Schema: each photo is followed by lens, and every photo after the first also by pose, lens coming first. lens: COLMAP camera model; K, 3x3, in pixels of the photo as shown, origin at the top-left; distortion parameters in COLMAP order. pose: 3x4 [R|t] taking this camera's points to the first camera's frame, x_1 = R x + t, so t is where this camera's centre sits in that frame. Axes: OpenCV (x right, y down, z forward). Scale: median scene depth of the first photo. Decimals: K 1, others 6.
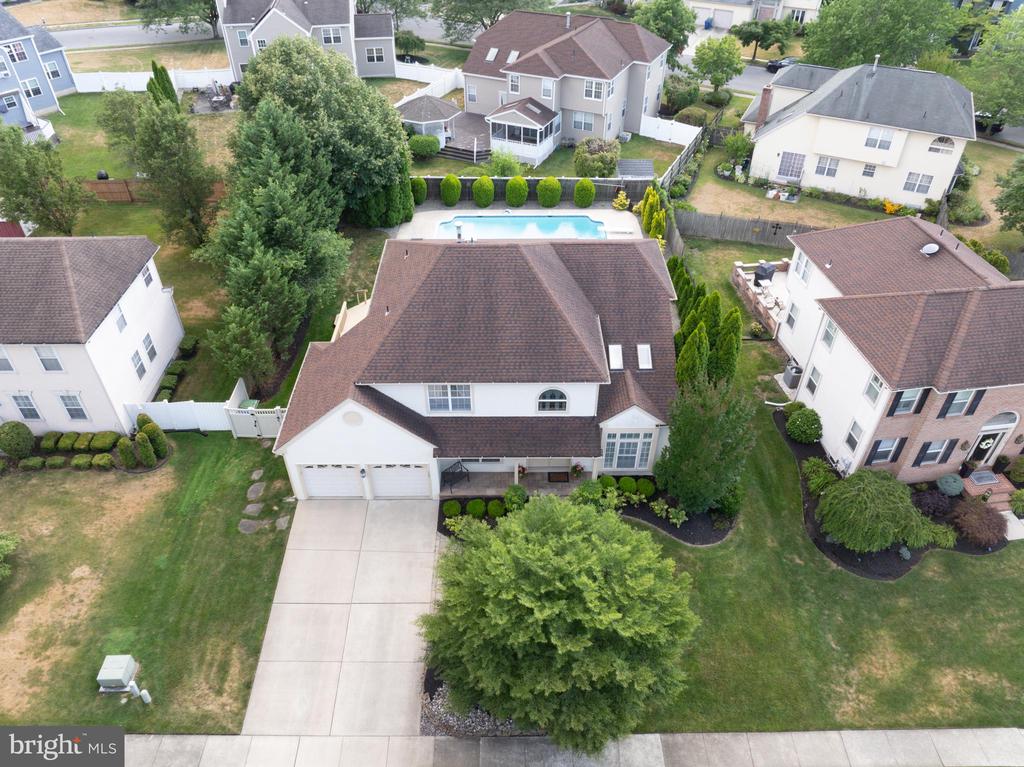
lens RADIAL K [[724.3, 0, 512.0], [0, 724.3, 383.5], [0, 0, 1]] dist [-0.063014, 0.034088]
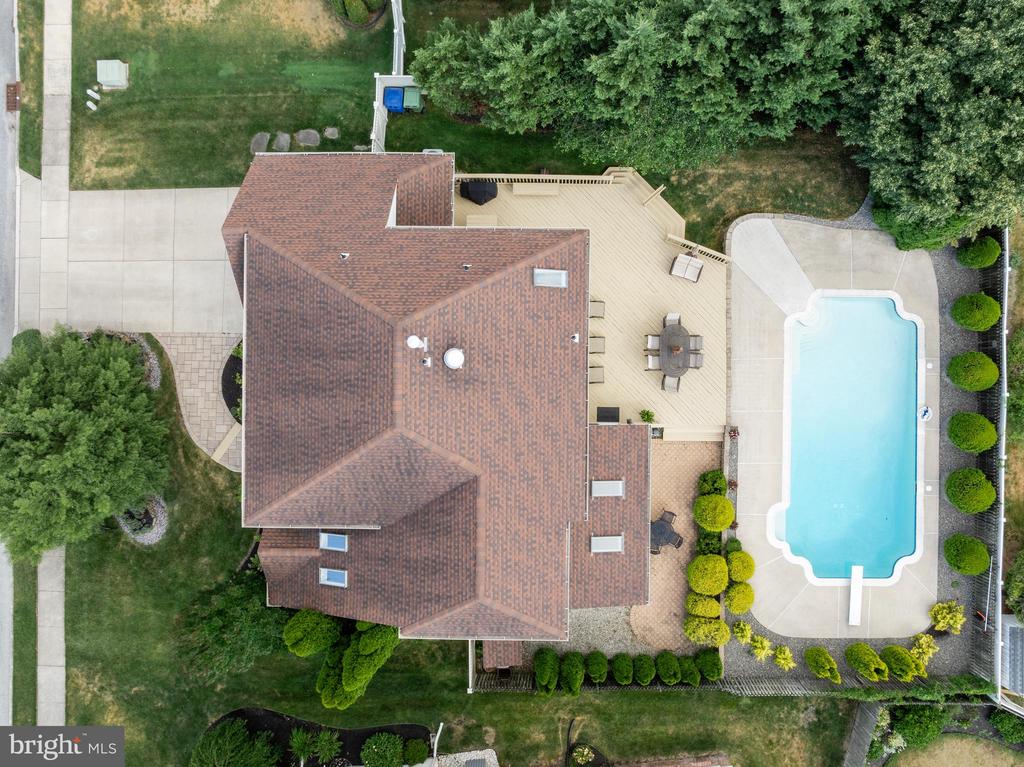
lens RADIAL K [[803.2, 0, 555.8], [0, 803.2, 388.3], [0, 0, 1]] dist [-0.082502, 0.057330]
pose [[-0.017772, 0.999795, -0.009749, -0.023971], [-0.633123, -0.003707, 0.774043, -0.844161], [0.773847, 0.019928, 0.633059, 0.590662]]
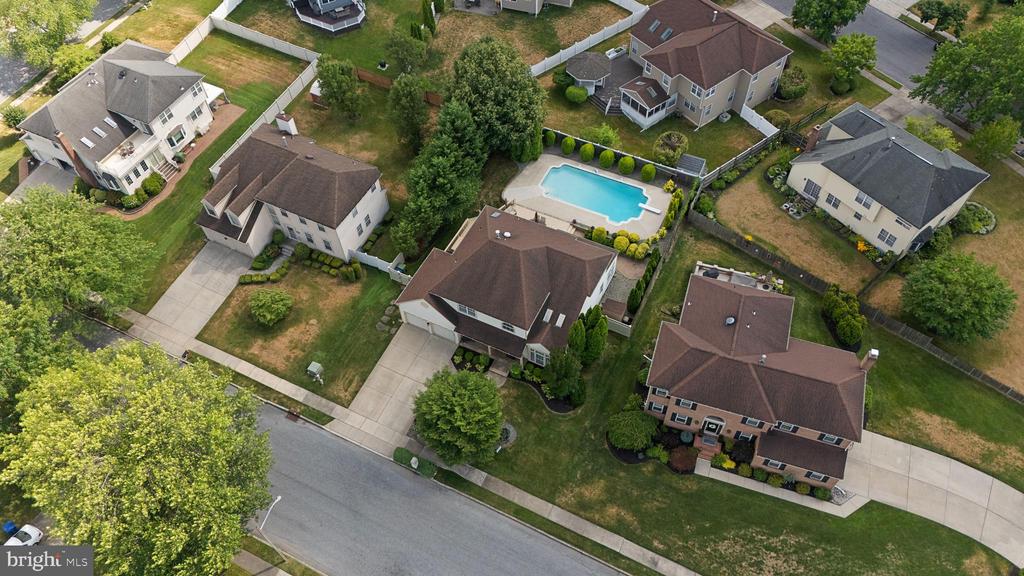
lens RADIAL K [[752.1, 0, 514.0], [0, 752.1, 286.6], [0, 0, 1]] dist [0.118705, -0.245119]
pose [[0.892489, 0.347971, -0.287019, 0.618080], [-0.267076, 0.920436, 0.285426, -0.672992], [0.363502, -0.178084, 0.914414, -0.960689]]
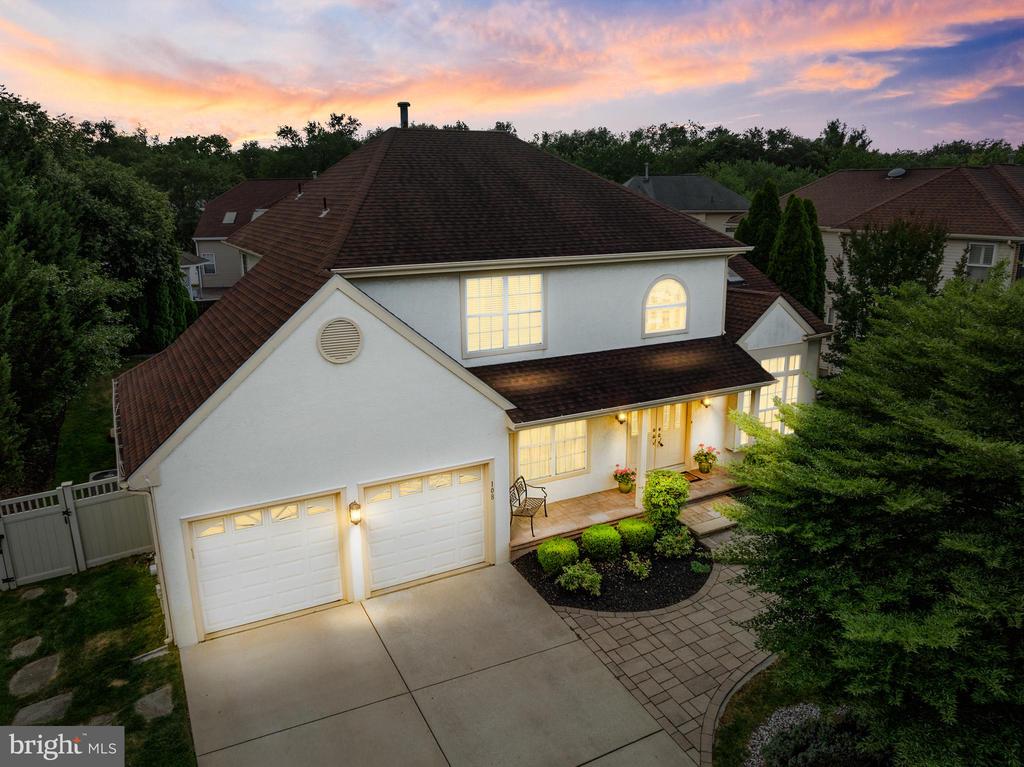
lens RADIAL K [[738.6, 0, 512.0], [0, 738.6, 383.5], [0, 0, 1]] dist [-0.066562, 0.038737]
pose [[0.882838, -0.126466, 0.452330, -0.284317], [0.308635, 0.882152, -0.355742, 0.218624], [-0.354035, 0.453668, 0.817829, 0.540701]]
